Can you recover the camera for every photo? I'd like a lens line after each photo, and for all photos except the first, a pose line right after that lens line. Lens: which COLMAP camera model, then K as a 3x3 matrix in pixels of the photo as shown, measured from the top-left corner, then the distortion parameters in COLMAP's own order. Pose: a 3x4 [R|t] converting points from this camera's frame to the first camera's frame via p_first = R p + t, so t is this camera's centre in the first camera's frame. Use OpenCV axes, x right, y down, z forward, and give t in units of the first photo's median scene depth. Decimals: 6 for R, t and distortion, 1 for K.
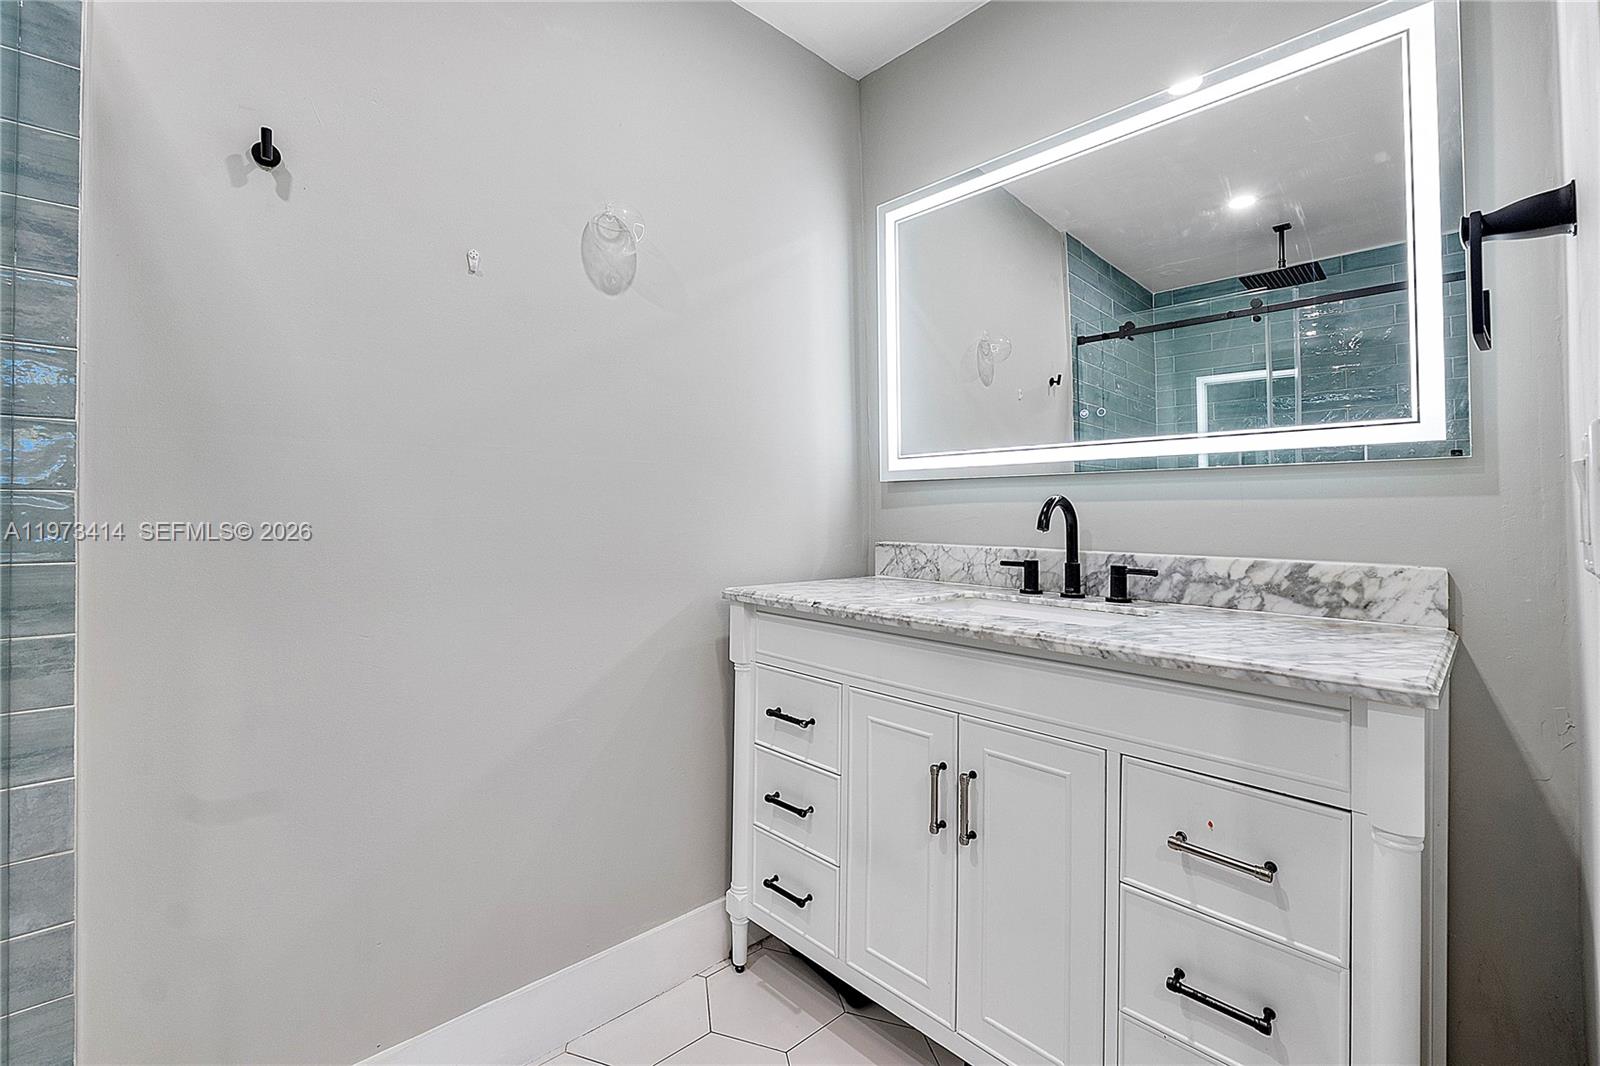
lens RADIAL K [[688.2, 0, 823.9], [0, 688.2, 510.5], [0, 0, 1]] dist [-0.003847, -0.000667]
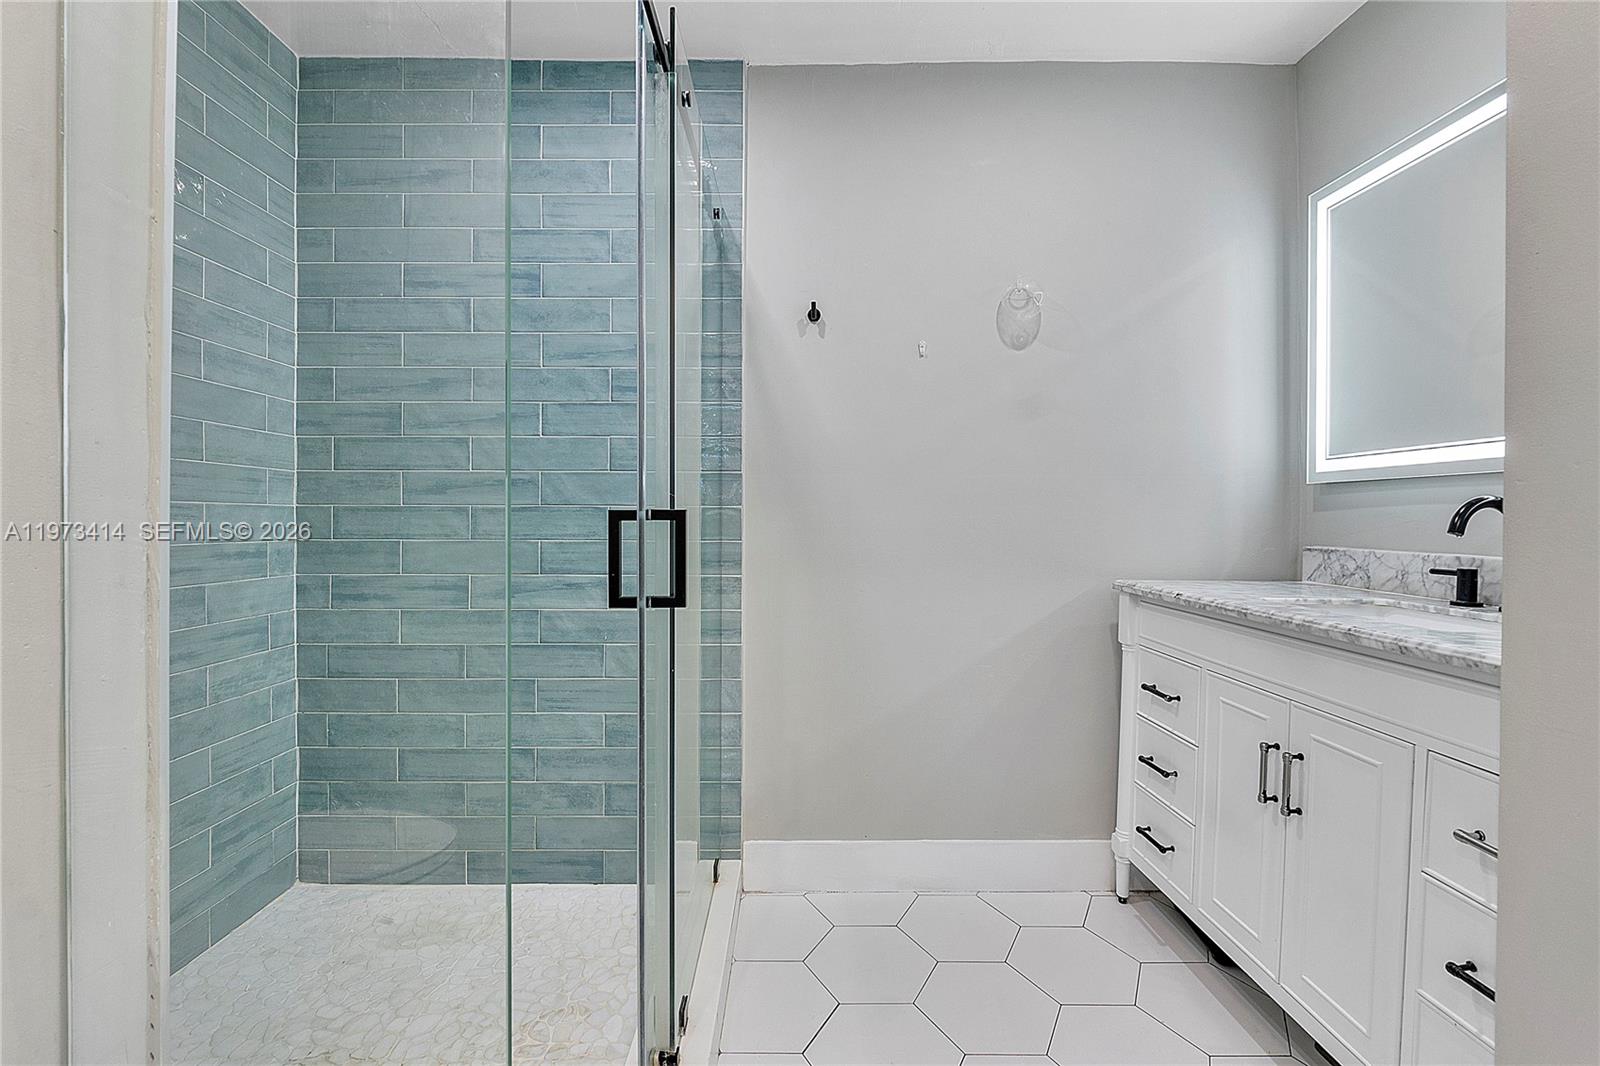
lens RADIAL K [[967.1, 0, 800.0], [0, 967.1, 533.0], [0, 0, 1]] dist [-0.007978, -0.001463]
pose [[0.709628, 0.009243, -0.704516, 0.668021], [0.002930, 0.999867, 0.016069, 0.003810], [0.704571, -0.013467, 0.709506, -0.581975]]
